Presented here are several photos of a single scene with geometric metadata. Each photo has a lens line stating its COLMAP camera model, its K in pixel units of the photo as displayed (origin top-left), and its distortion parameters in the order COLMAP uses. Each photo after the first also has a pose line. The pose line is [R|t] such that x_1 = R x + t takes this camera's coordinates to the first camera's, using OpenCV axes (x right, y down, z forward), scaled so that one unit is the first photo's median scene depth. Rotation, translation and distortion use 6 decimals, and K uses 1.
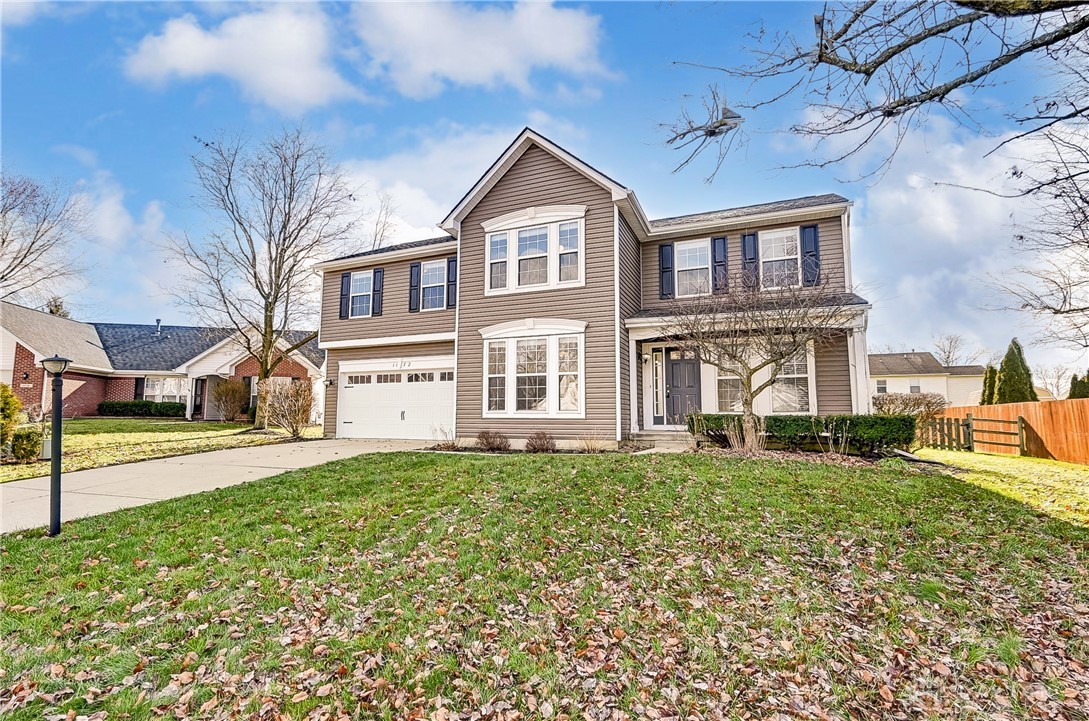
lens RADIAL K [[512.8, 0, 537.4], [0, 512.8, 365.8], [0, 0, 1]] dist [-0.010154, 0.001735]
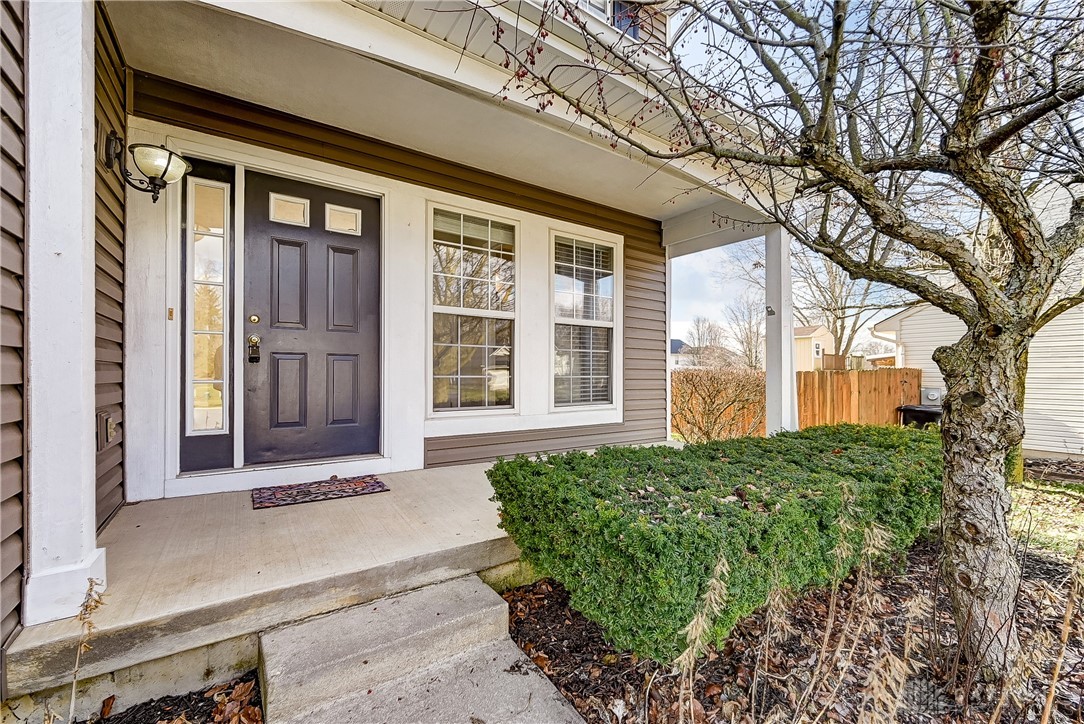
lens RADIAL K [[447.6, 0, 547.4], [0, 447.6, 371.0], [0, 0, 1]] dist [-0.000509, -0.001143]
pose [[0.533047, 0.010595, 0.846019, 0.145173], [-0.084097, 0.995633, 0.040518, 0.046143], [-0.841896, -0.092746, 0.531611, 0.771342]]
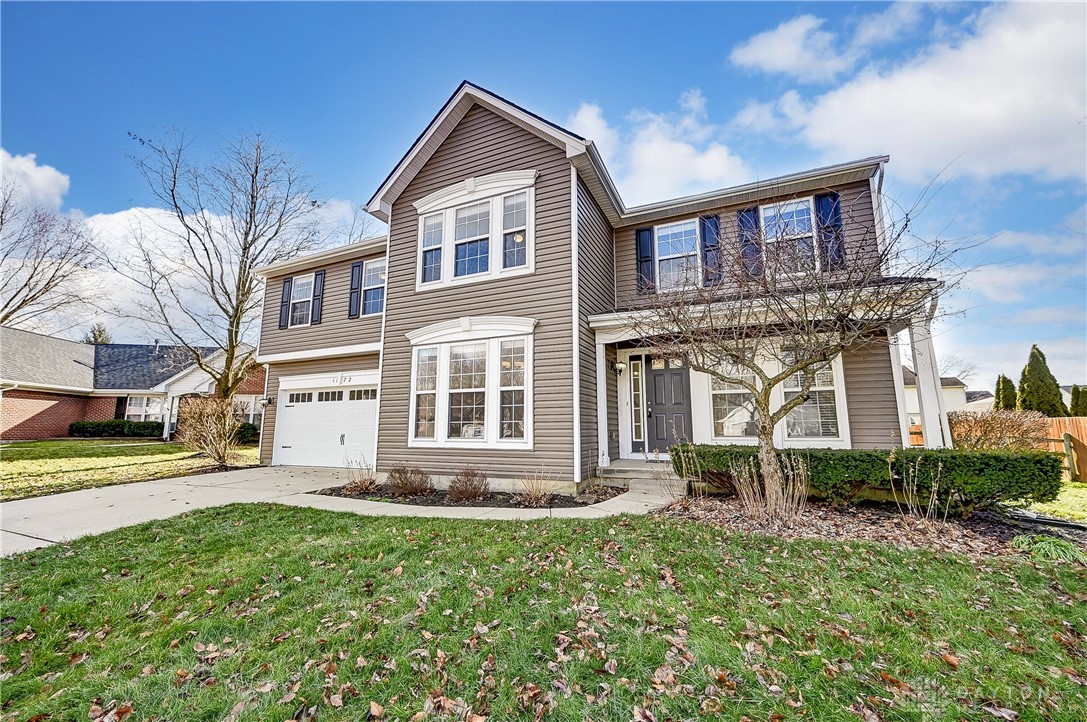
lens RADIAL K [[431.1, 0, 547.4], [0, 431.1, 361.2], [0, 0, 1]] dist [-0.001535, -0.001137]
pose [[0.999901, -0.009874, -0.010070, 0.107308], [0.009361, 0.998715, -0.049810, 0.006812], [0.010549, 0.049711, 0.998708, 0.337904]]
